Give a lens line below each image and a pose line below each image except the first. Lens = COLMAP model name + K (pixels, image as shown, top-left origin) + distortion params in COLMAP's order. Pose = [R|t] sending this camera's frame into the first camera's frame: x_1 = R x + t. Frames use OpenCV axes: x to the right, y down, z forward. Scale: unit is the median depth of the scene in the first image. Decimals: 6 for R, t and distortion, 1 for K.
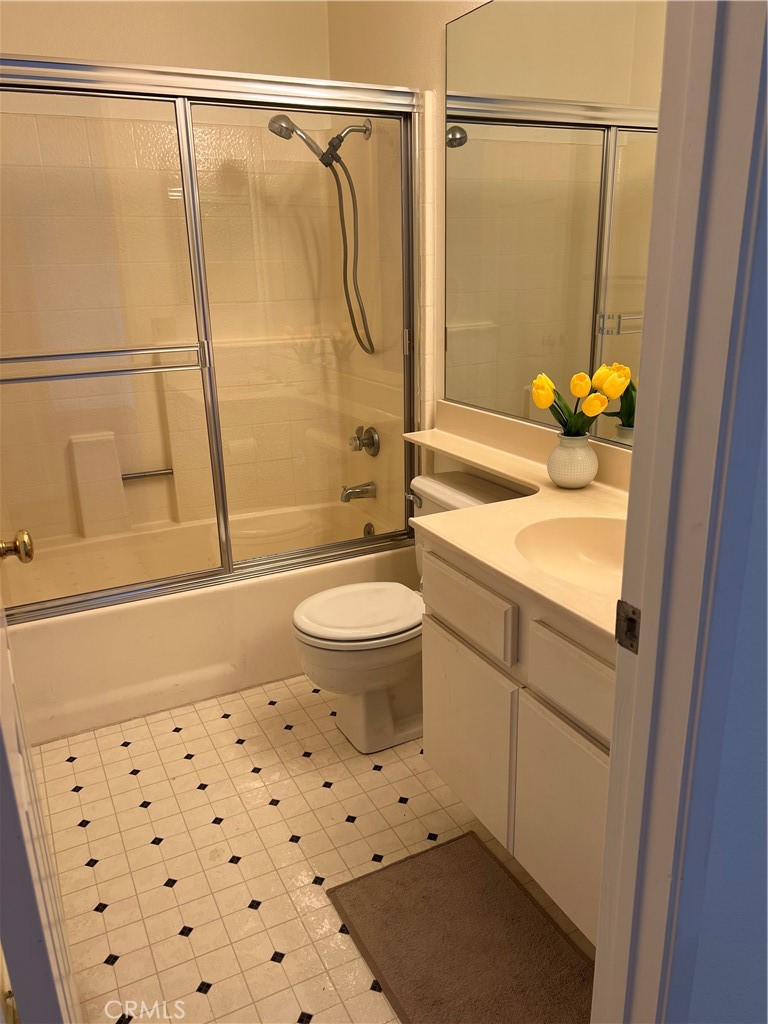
lens RADIAL K [[772.9, 0, 384.5], [0, 772.9, 513.8], [0, 0, 1]] dist [0.061284, -0.071096]
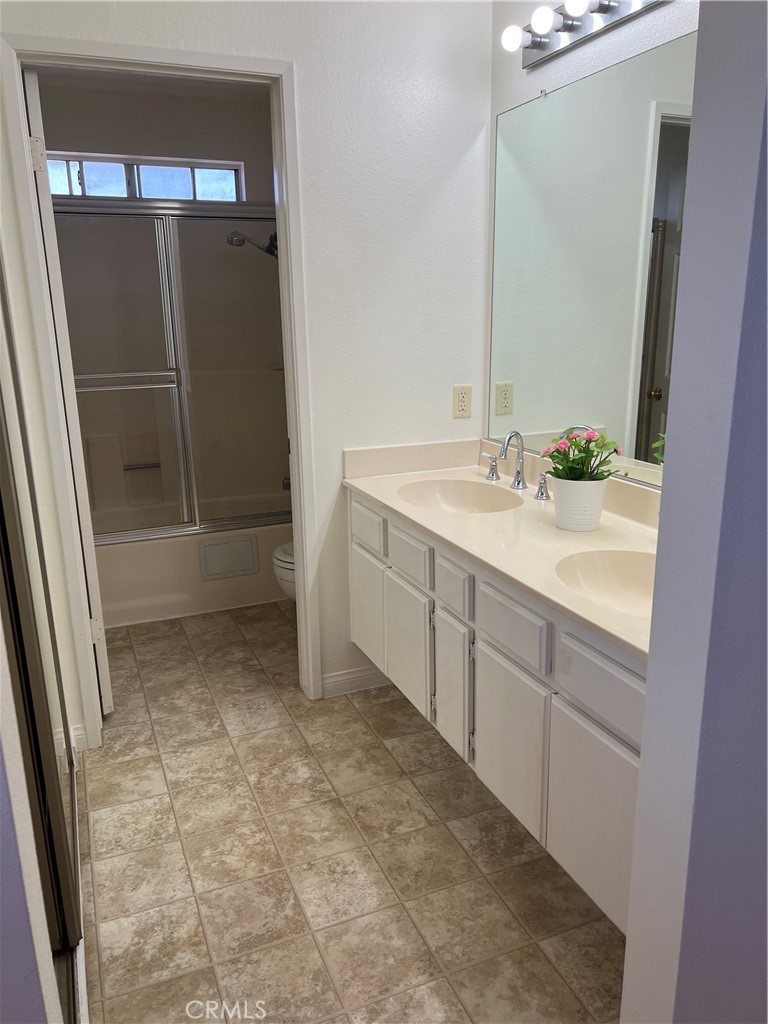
lens RADIAL K [[772.9, 0, 382.8], [0, 772.9, 515.0], [0, 0, 1]] dist [0.061284, -0.071096]
pose [[0.998124, 0.017965, -0.058536, -0.011765], [-0.021044, 0.998403, -0.052424, 0.026889], [0.057501, 0.053558, 0.996908, -0.165003]]
